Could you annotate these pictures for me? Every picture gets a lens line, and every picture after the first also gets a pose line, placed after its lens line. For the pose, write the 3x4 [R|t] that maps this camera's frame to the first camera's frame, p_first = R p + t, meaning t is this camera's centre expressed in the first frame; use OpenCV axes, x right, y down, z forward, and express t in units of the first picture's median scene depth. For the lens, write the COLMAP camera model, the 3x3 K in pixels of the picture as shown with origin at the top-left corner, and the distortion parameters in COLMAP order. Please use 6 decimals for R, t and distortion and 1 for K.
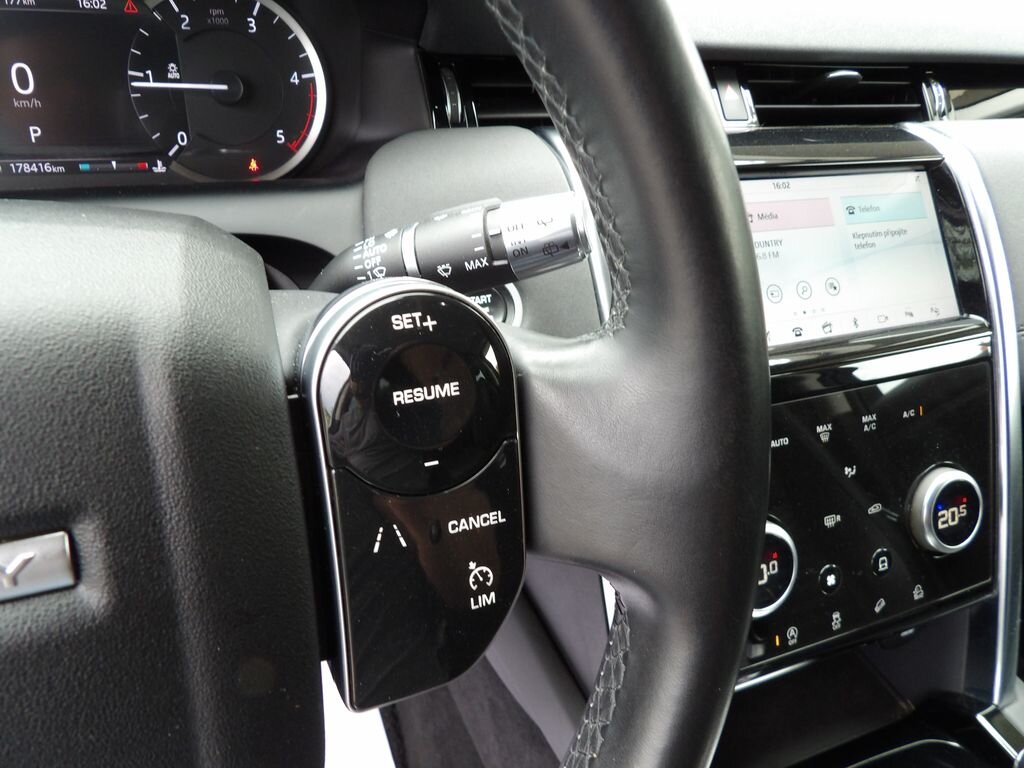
lens RADIAL K [[739.7, 0, 516.8], [0, 739.7, 382.0], [0, 0, 1]] dist [-0.036649, 0.046103]
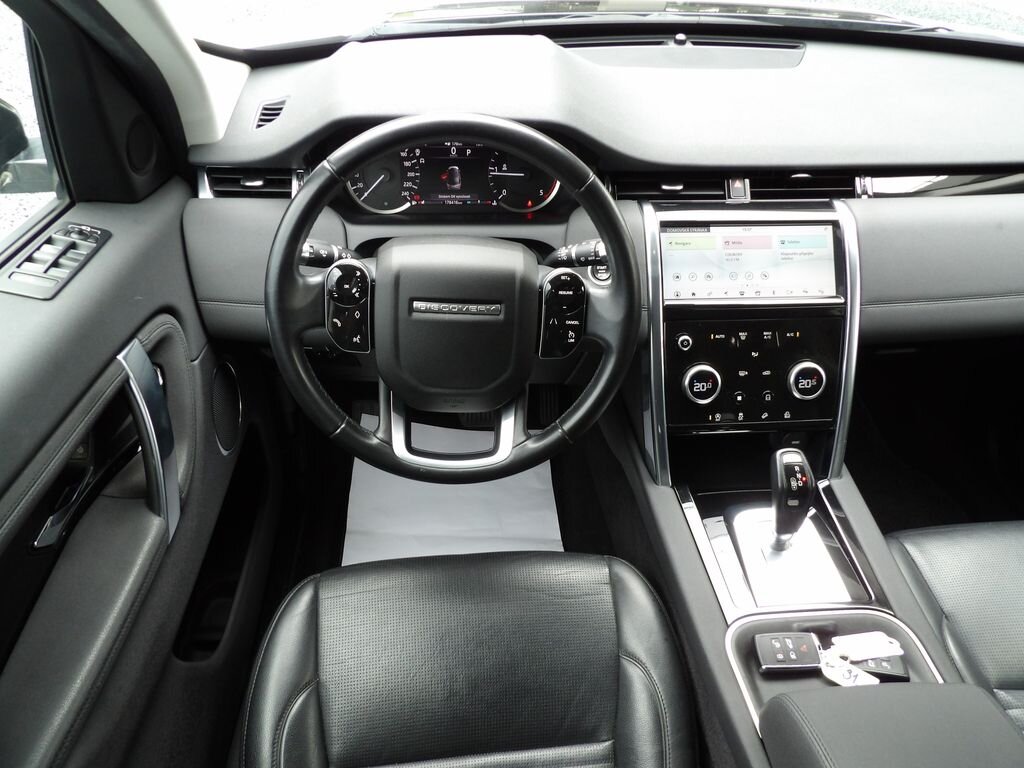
lens RADIAL K [[739.7, 0, 515.8], [0, 739.7, 382.9], [0, 0, 1]] dist [-0.036649, 0.046103]
pose [[0.947783, 0.138500, -0.287270, 0.419174], [-0.119210, 0.989337, 0.083677, 0.105780], [0.295796, -0.045062, 0.954188, -1.496234]]
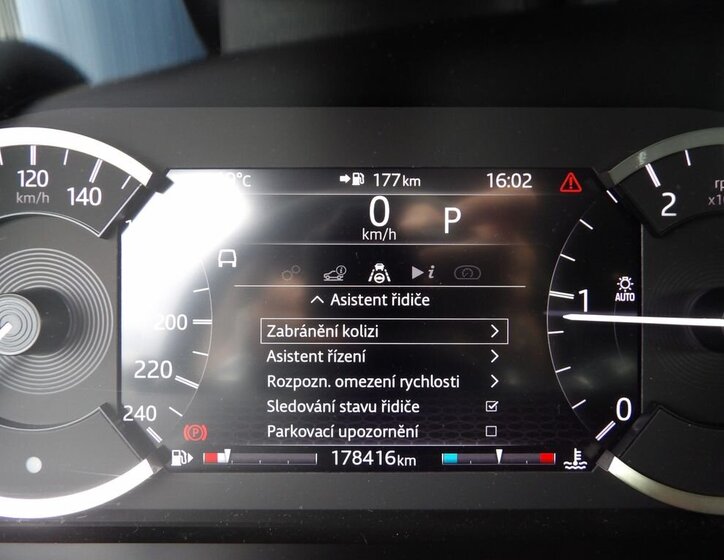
lens RADIAL K [[539.2, 0, 357.7], [0, 539.2, 283.5], [0, 0, 1]] dist [-0.036105, 0.037310]
pose [[0.921946, 0.008691, -0.387221, -0.494821], [-0.133062, 0.946006, -0.295579, -0.285694], [0.363744, 0.324033, 0.873323, 0.587000]]
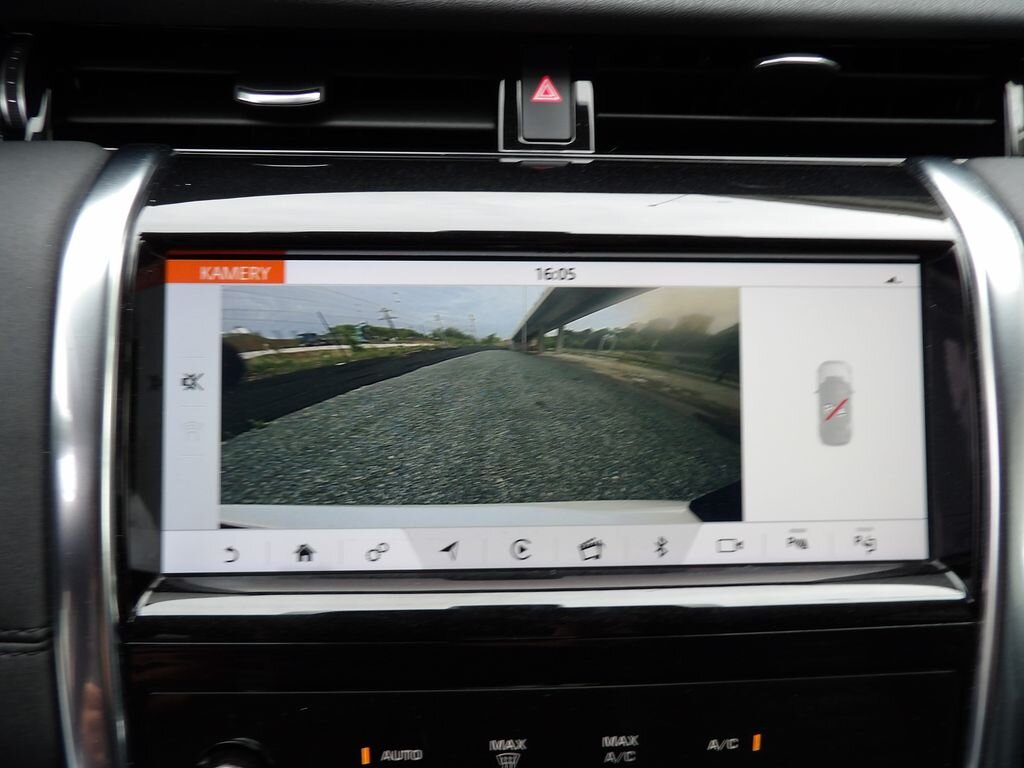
lens RADIAL K [[739.7, 0, 521.1], [0, 739.7, 385.8], [0, 0, 1]] dist [-0.036649, 0.046103]
pose [[0.939094, 0.164082, -0.301961, 0.534509], [-0.143371, 0.985597, 0.089681, -0.240648], [0.312327, -0.040926, 0.949093, 0.492762]]
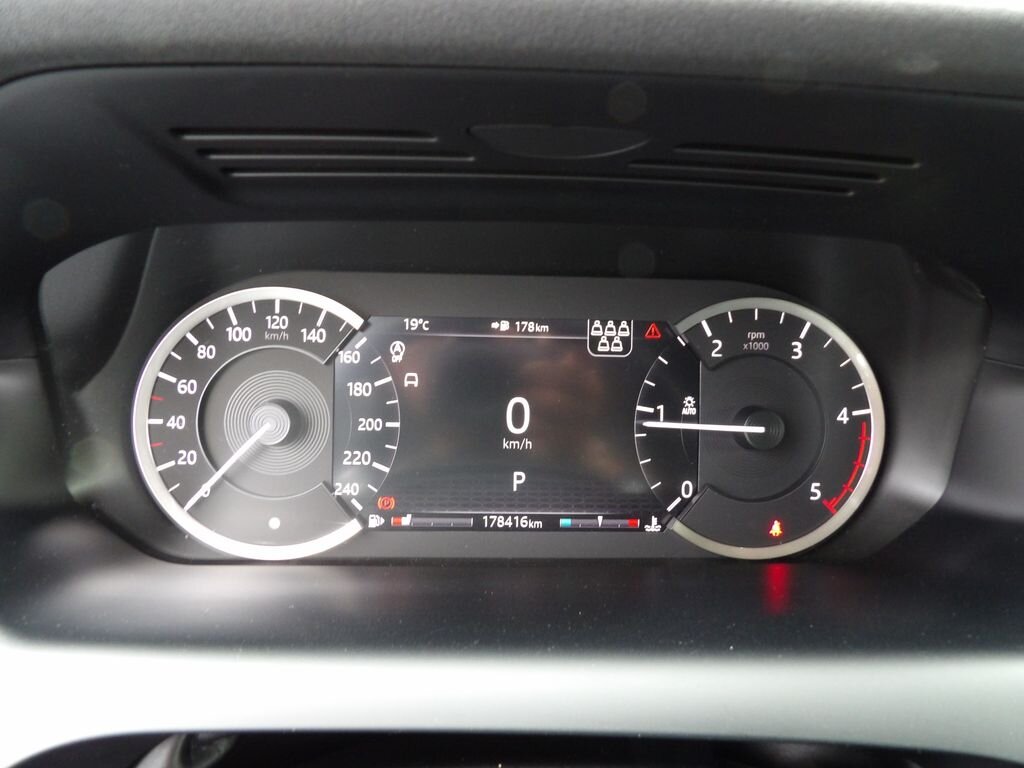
lens RADIAL K [[739.7, 0, 516.2], [0, 739.7, 380.6], [0, 0, 1]] dist [-0.036649, 0.046103]
pose [[0.939472, 0.023917, -0.341789, -0.374031], [-0.133726, 0.944037, -0.301514, -0.191652], [0.315450, 0.328970, 0.890095, 0.249739]]
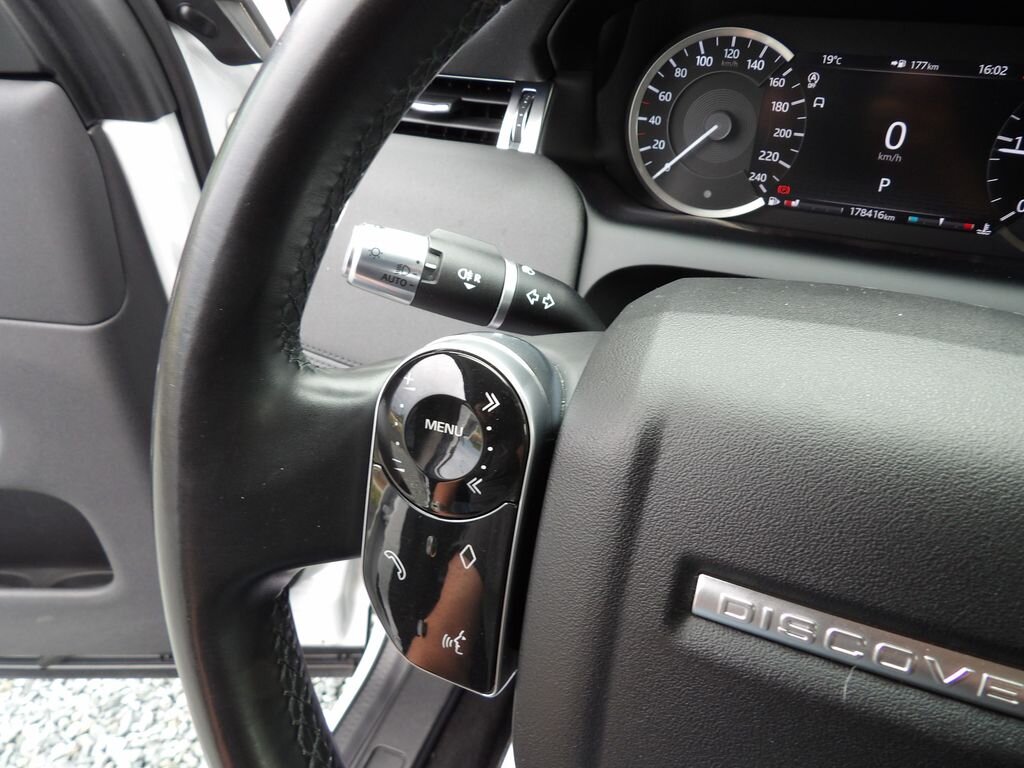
lens RADIAL K [[739.7, 0, 513.0], [0, 739.7, 384.6], [0, 0, 1]] dist [-0.036649, 0.046103]
pose [[0.705357, 0.323180, -0.630893, -0.246046], [-0.311875, 0.940738, 0.133216, -0.027705], [0.636558, 0.102795, 0.764347, -0.157062]]
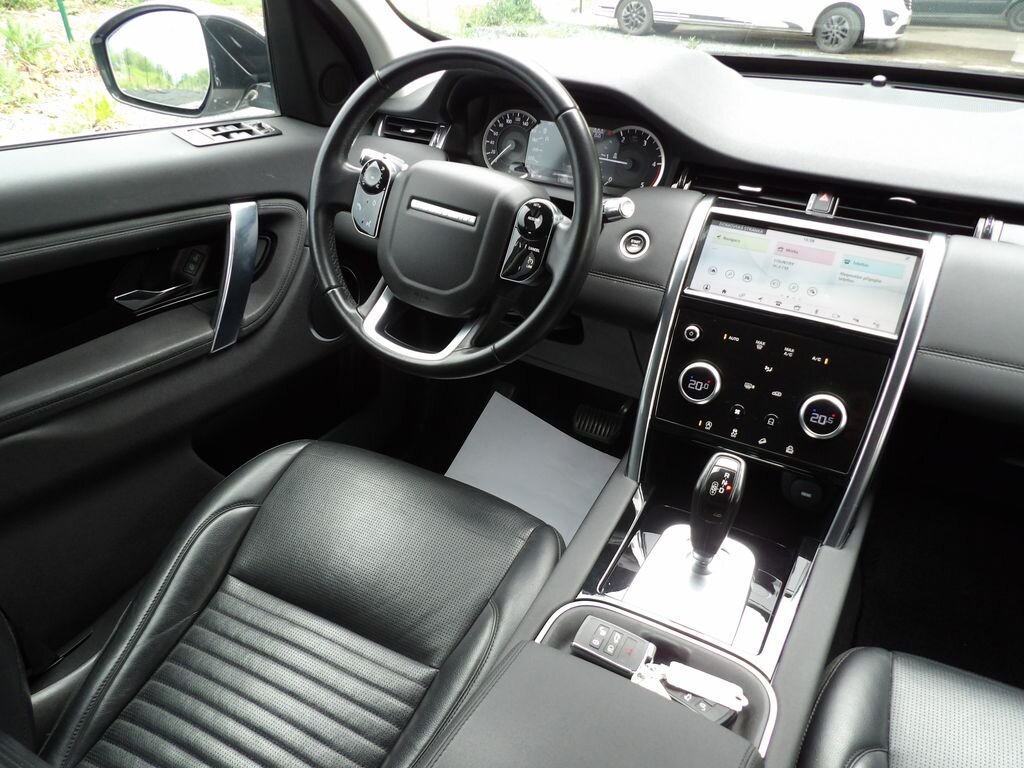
lens RADIAL K [[739.7, 0, 514.9], [0, 739.7, 383.7], [0, 0, 1]] dist [-0.036649, 0.046103]
pose [[0.621692, 0.328924, -0.710850, 1.512577], [-0.409284, 0.910214, 0.063224, 0.322598], [0.667822, 0.251634, 0.700496, -0.943466]]
